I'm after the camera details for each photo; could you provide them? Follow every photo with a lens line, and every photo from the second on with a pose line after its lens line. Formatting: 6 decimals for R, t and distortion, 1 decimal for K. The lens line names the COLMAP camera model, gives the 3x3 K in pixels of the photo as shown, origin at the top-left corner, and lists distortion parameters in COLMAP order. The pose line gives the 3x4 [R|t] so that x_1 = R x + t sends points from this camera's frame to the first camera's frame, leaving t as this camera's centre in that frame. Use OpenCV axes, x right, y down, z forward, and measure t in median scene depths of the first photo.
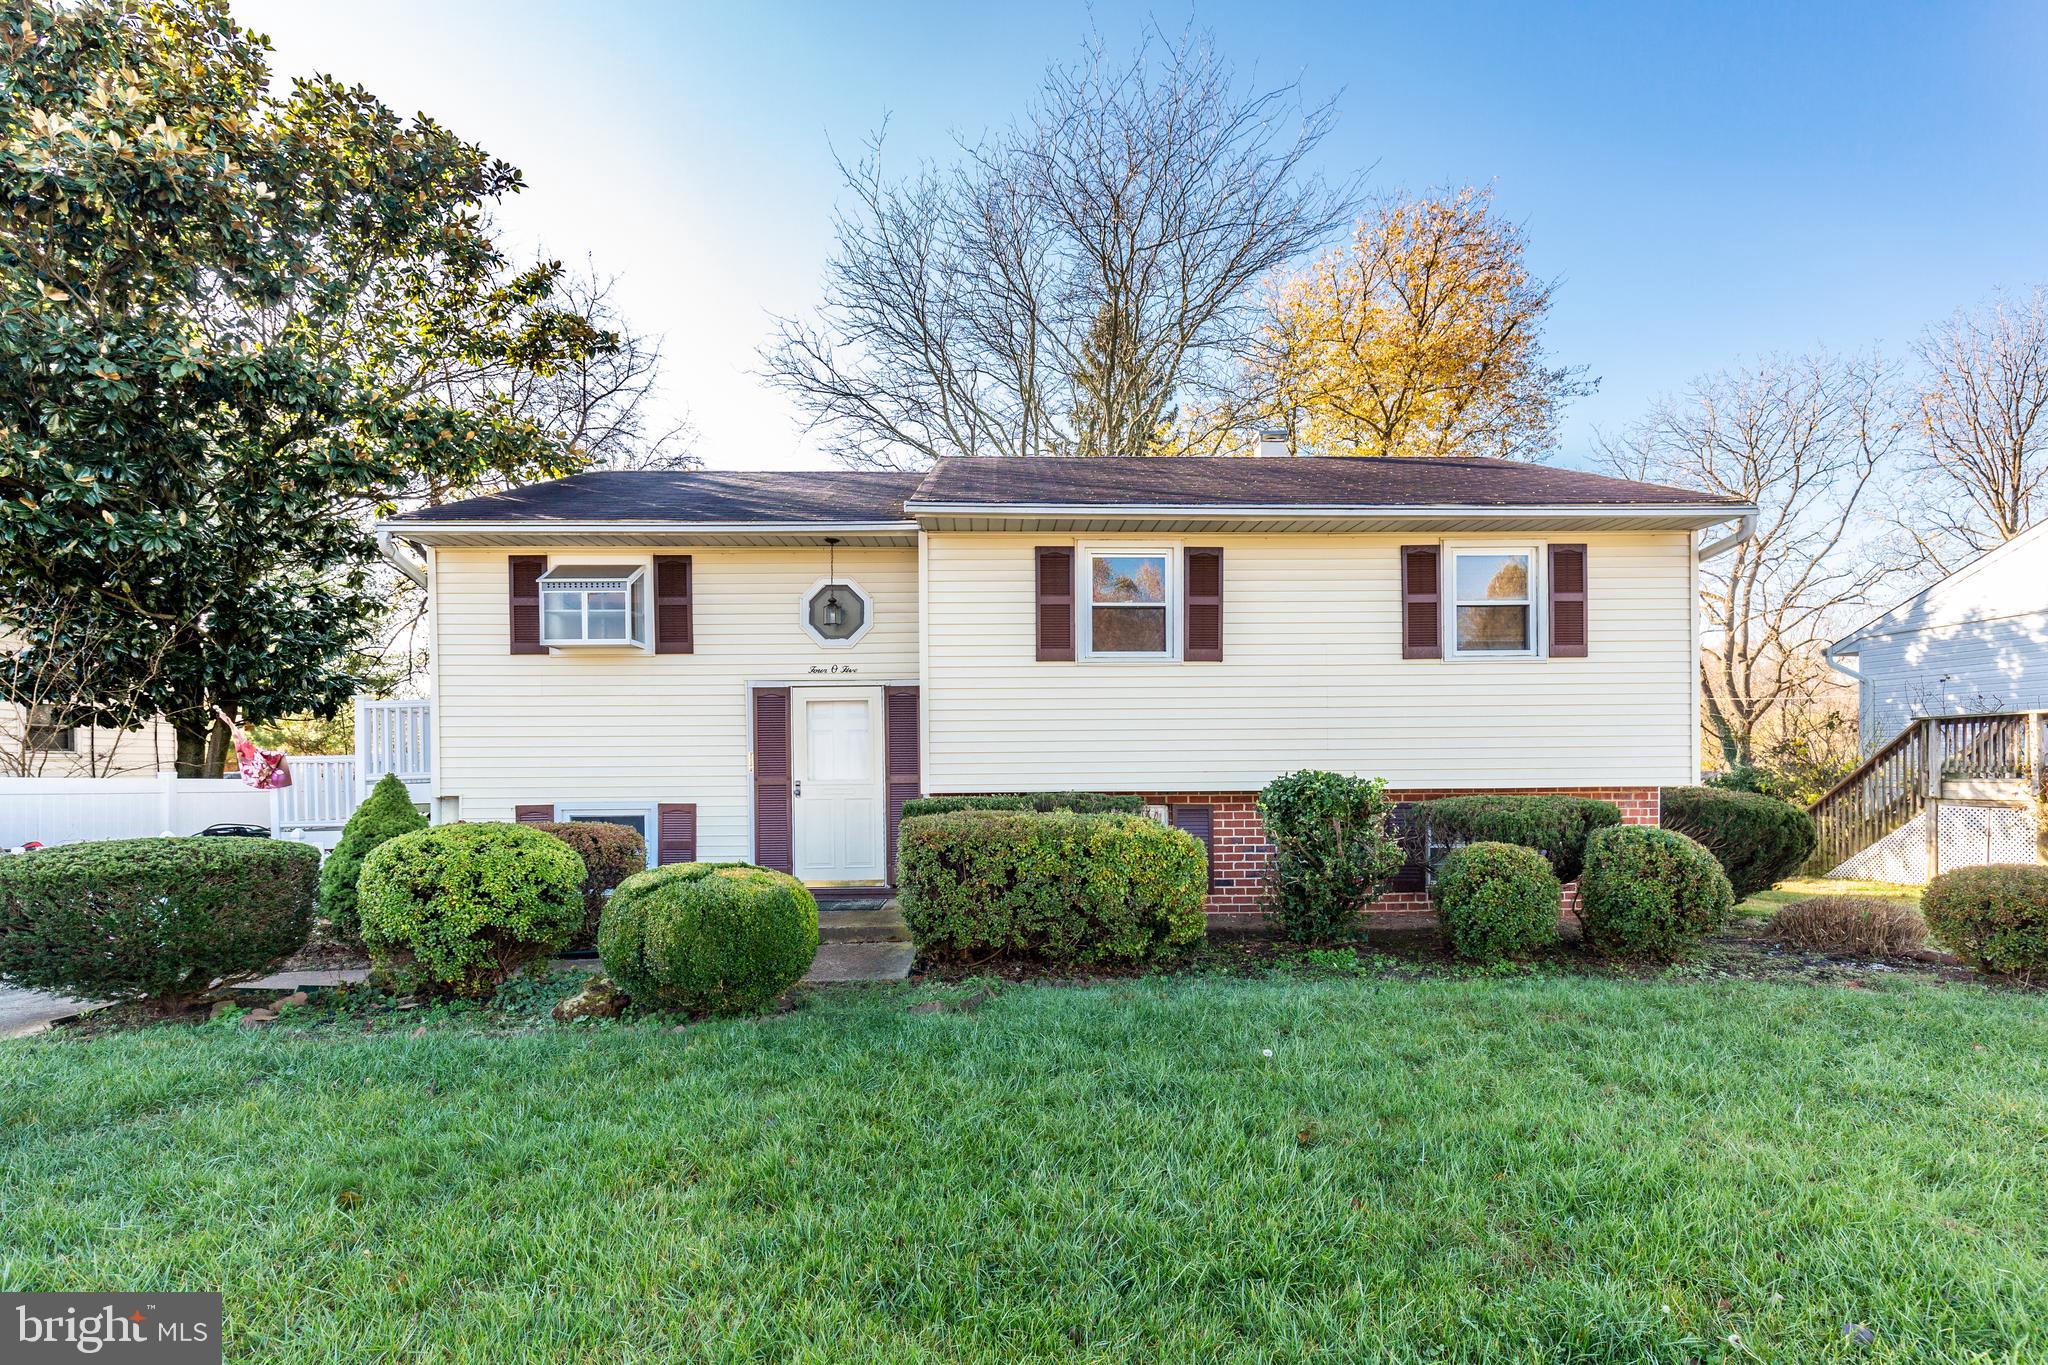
lens RADIAL K [[945.9, 0, 1024.0], [0, 945.9, 682.5], [0, 0, 1]] dist [-0.000823, -0.000641]
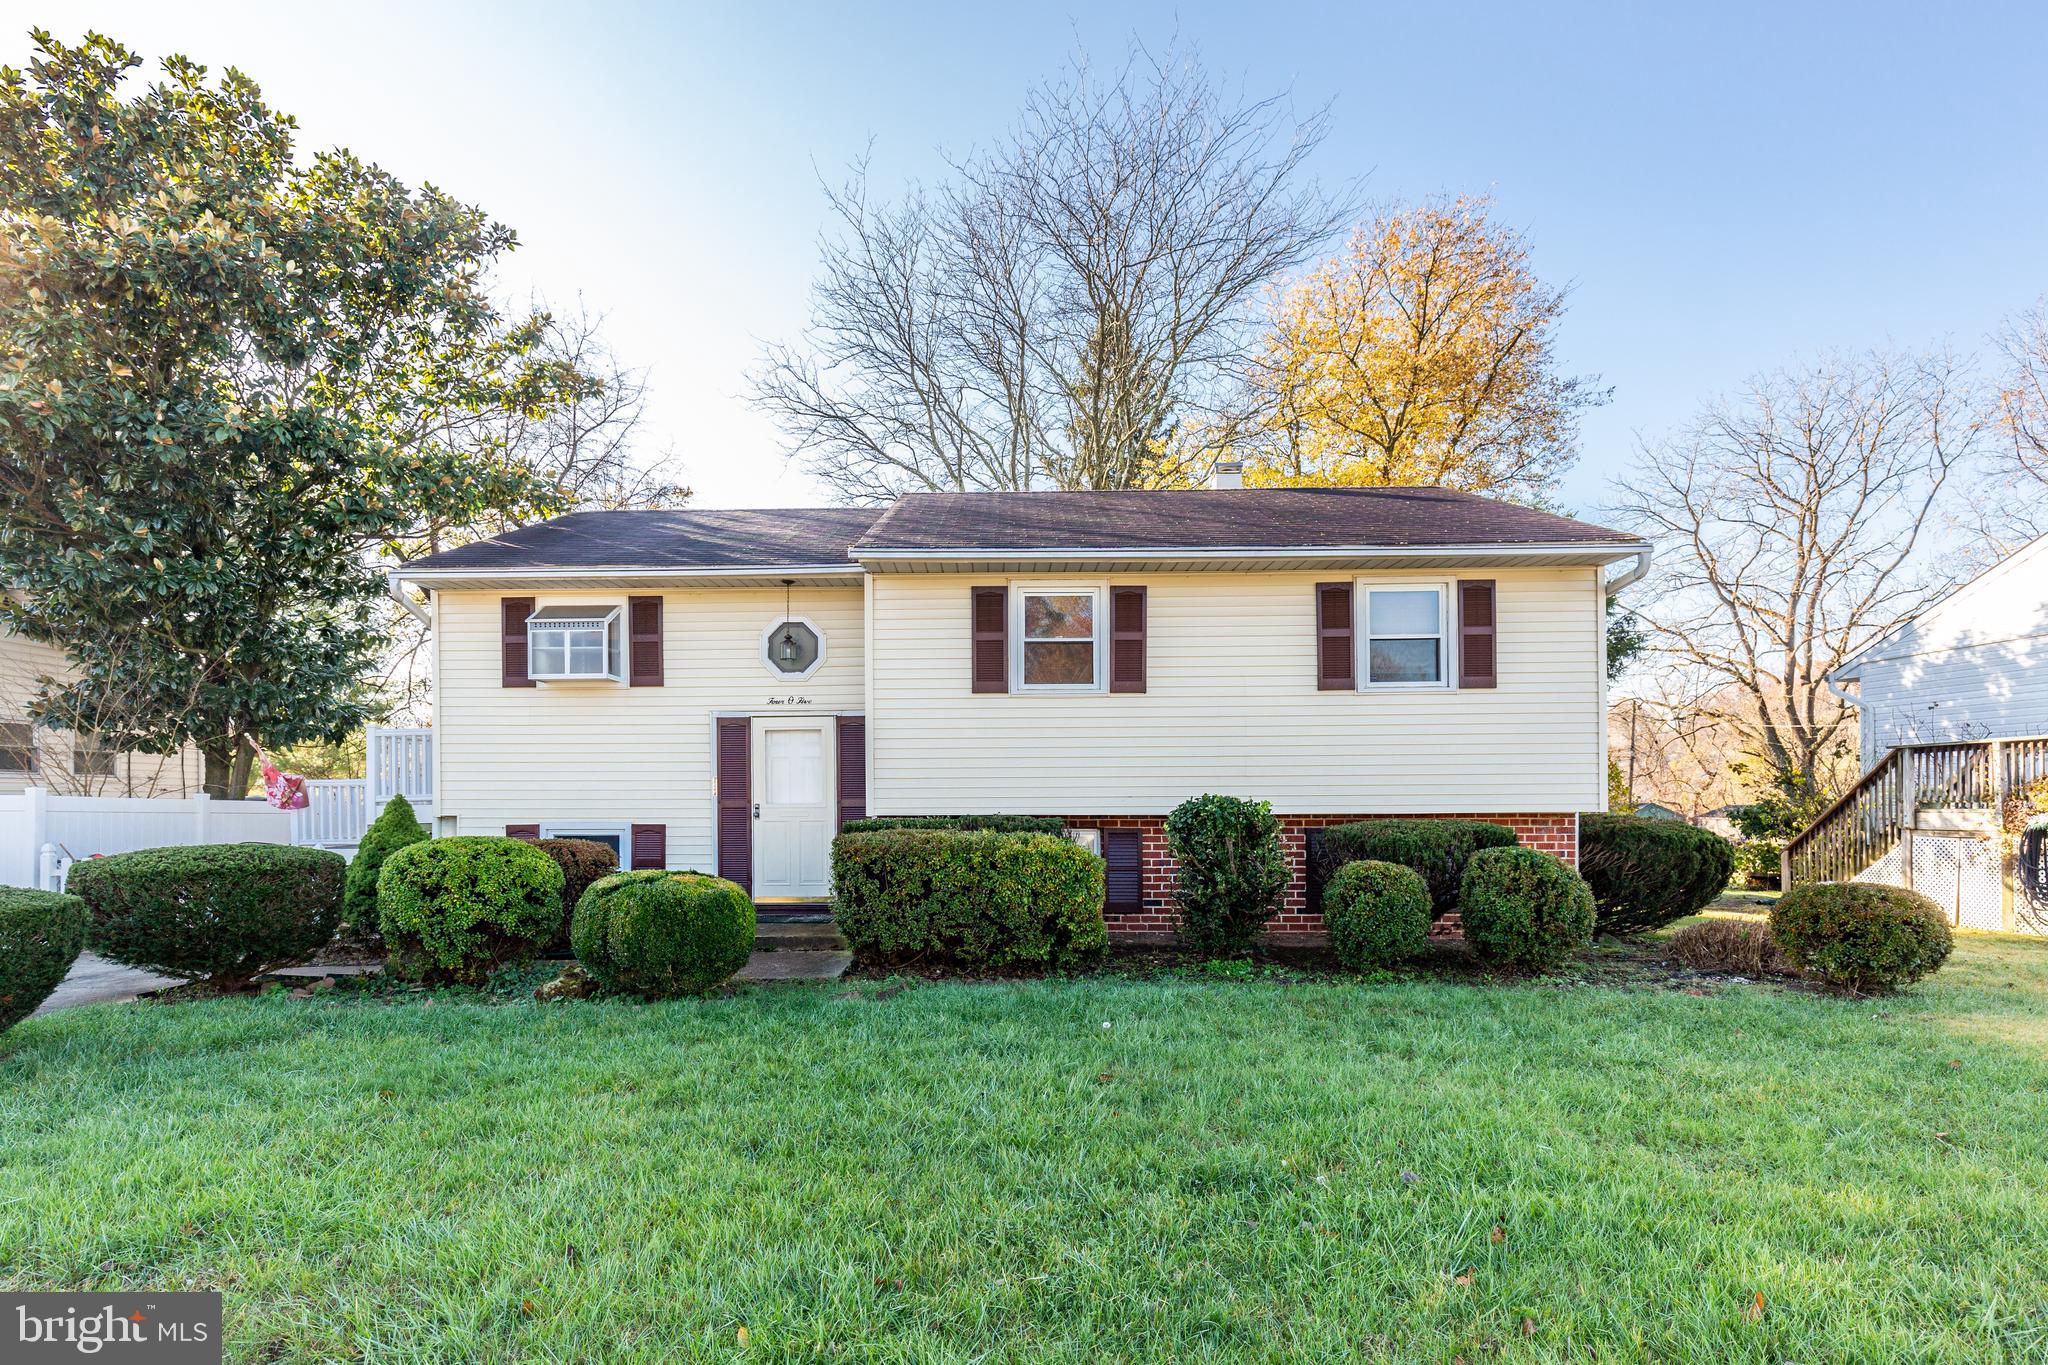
lens RADIAL K [[1156.3, 0, 1024.0], [0, 1156.3, 682.5], [0, 0, 1]] dist [-0.015605, 0.001651]
pose [[0.997262, -0.002763, -0.073895, 0.157680], [0.001475, 0.999846, -0.017471, -0.010692], [0.073932, 0.017315, 0.997113, -0.286030]]
